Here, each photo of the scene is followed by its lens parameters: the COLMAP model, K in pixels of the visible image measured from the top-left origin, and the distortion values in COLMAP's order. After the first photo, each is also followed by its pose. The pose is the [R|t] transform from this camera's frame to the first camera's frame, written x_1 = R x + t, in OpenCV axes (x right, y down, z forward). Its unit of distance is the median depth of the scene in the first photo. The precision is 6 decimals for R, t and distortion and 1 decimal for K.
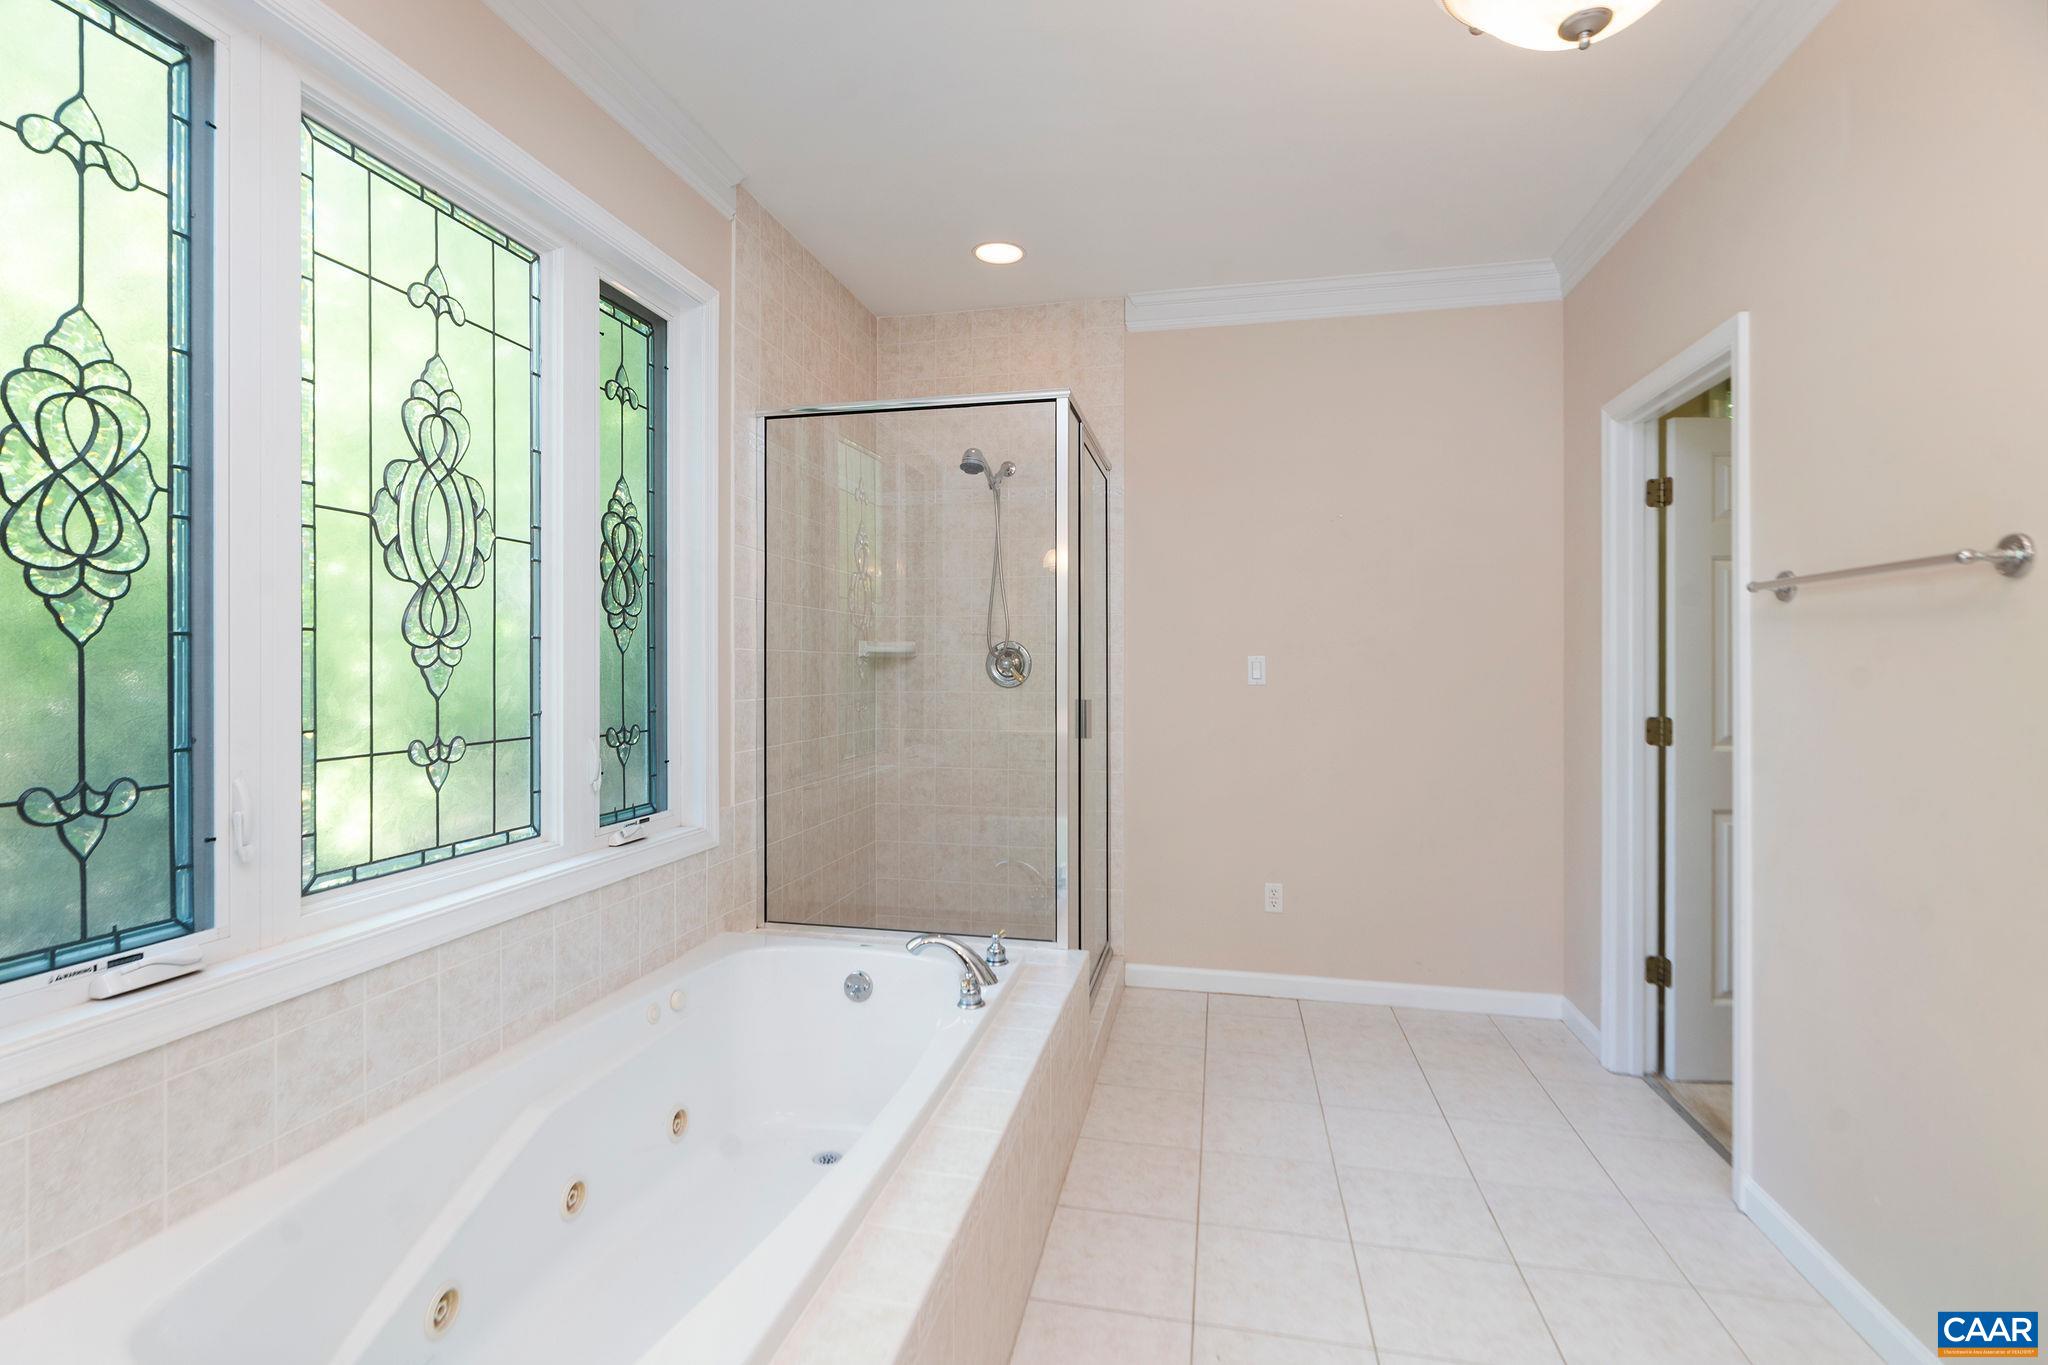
lens RADIAL K [[932.1, 0, 1014.1], [0, 932.1, 660.4], [0, 0, 1]] dist [-0.002941, -0.000661]
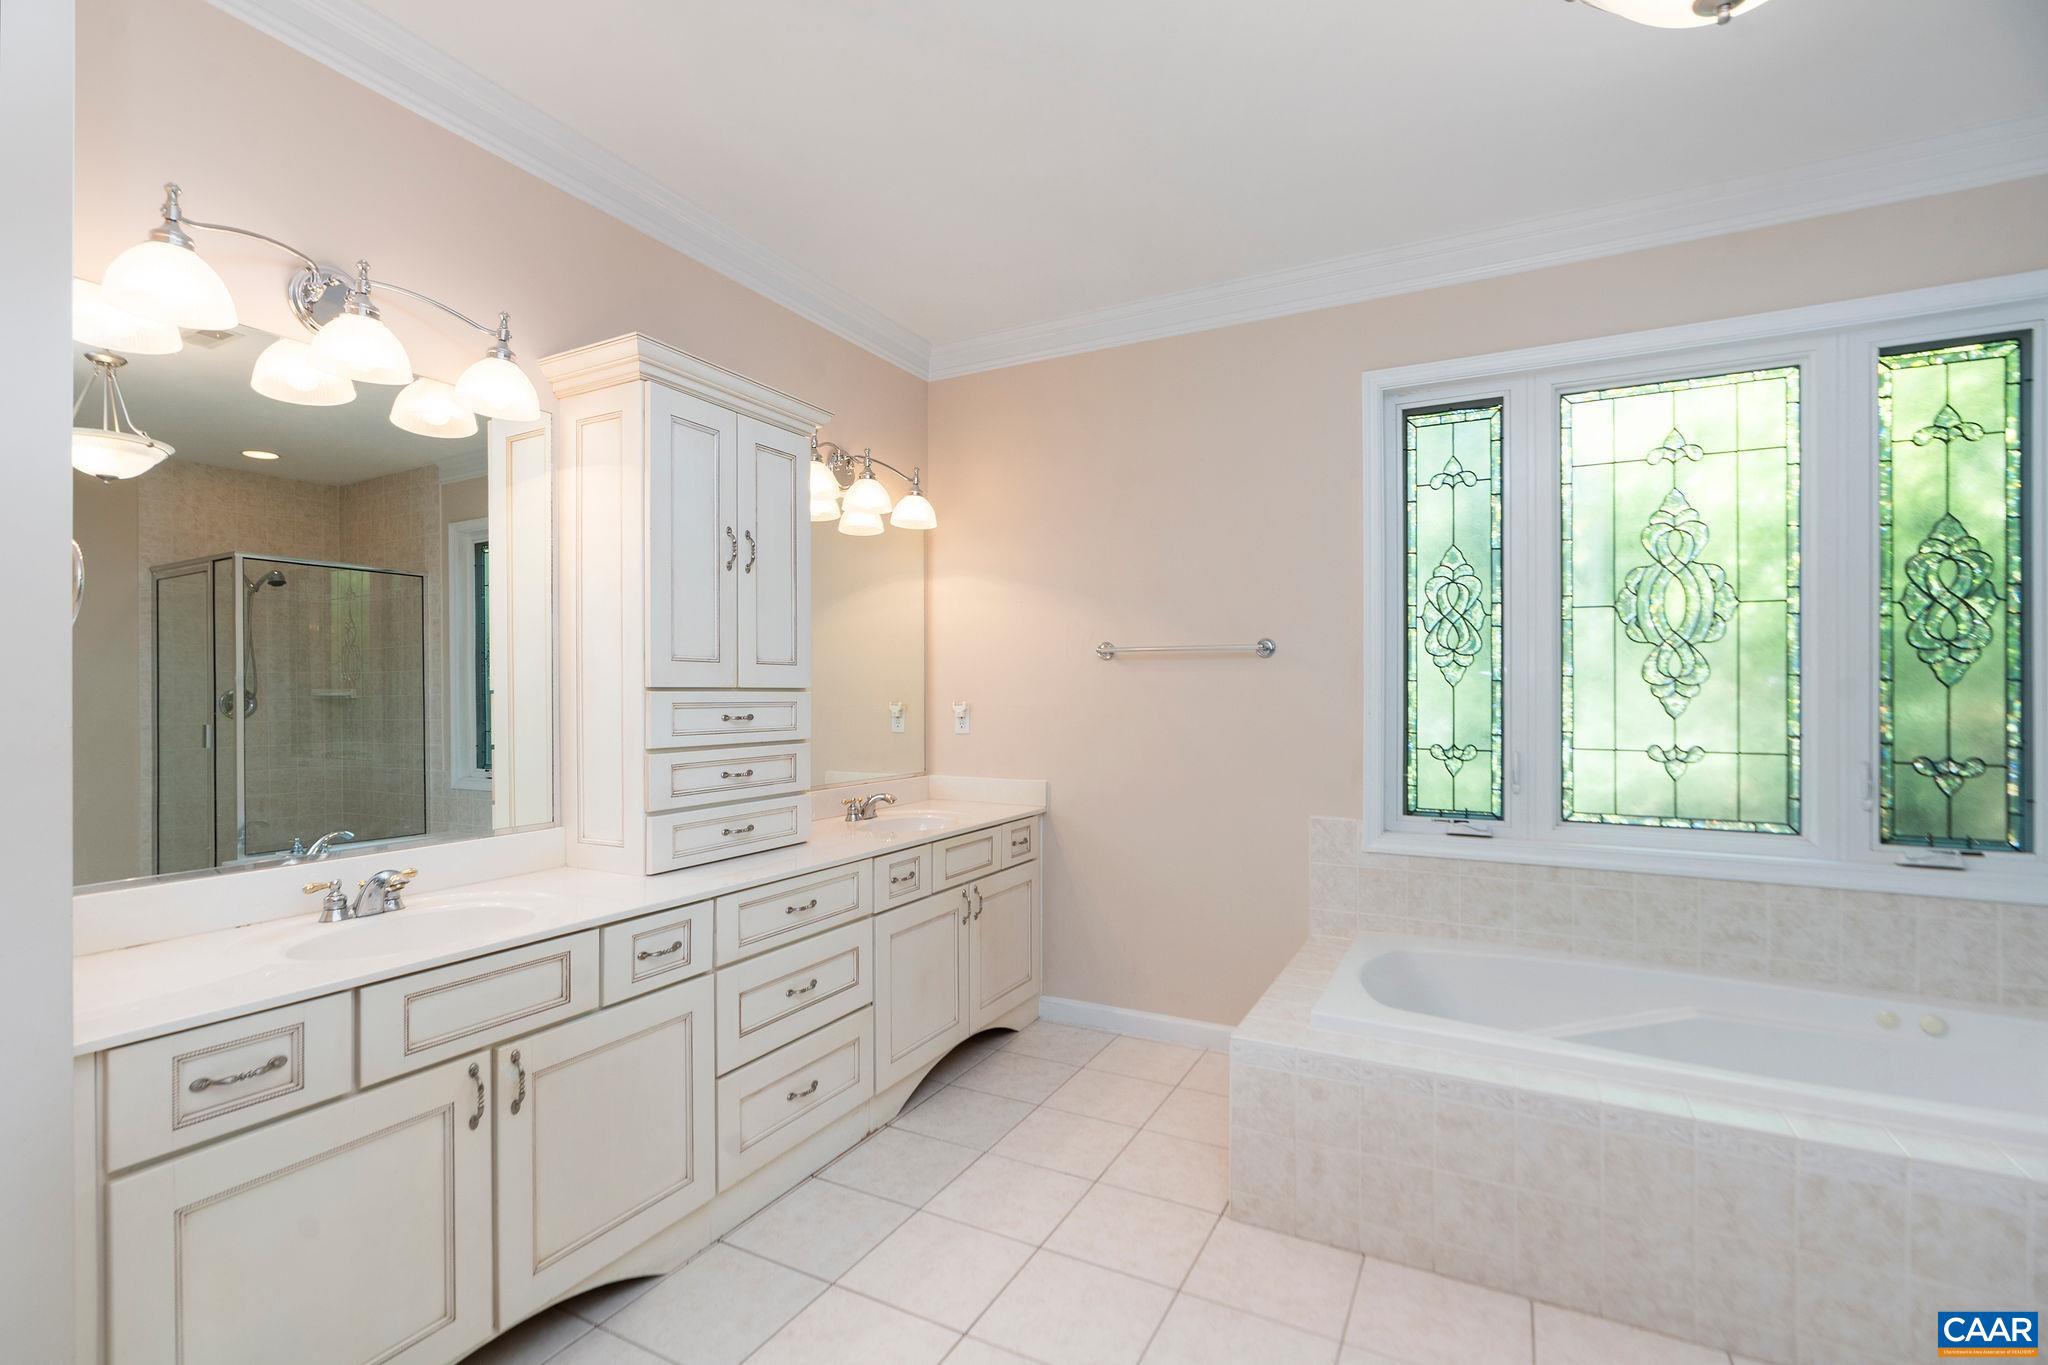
lens RADIAL K [[932.1, 0, 1018.5], [0, 932.1, 690.1], [0, 0, 1]] dist [-0.002941, -0.000661]
pose [[-0.246753, 0.000826, -0.969078, 1.083513], [0.003121, 0.999995, 0.000058, -0.008148], [0.969073, -0.003010, -0.246754, 0.344060]]
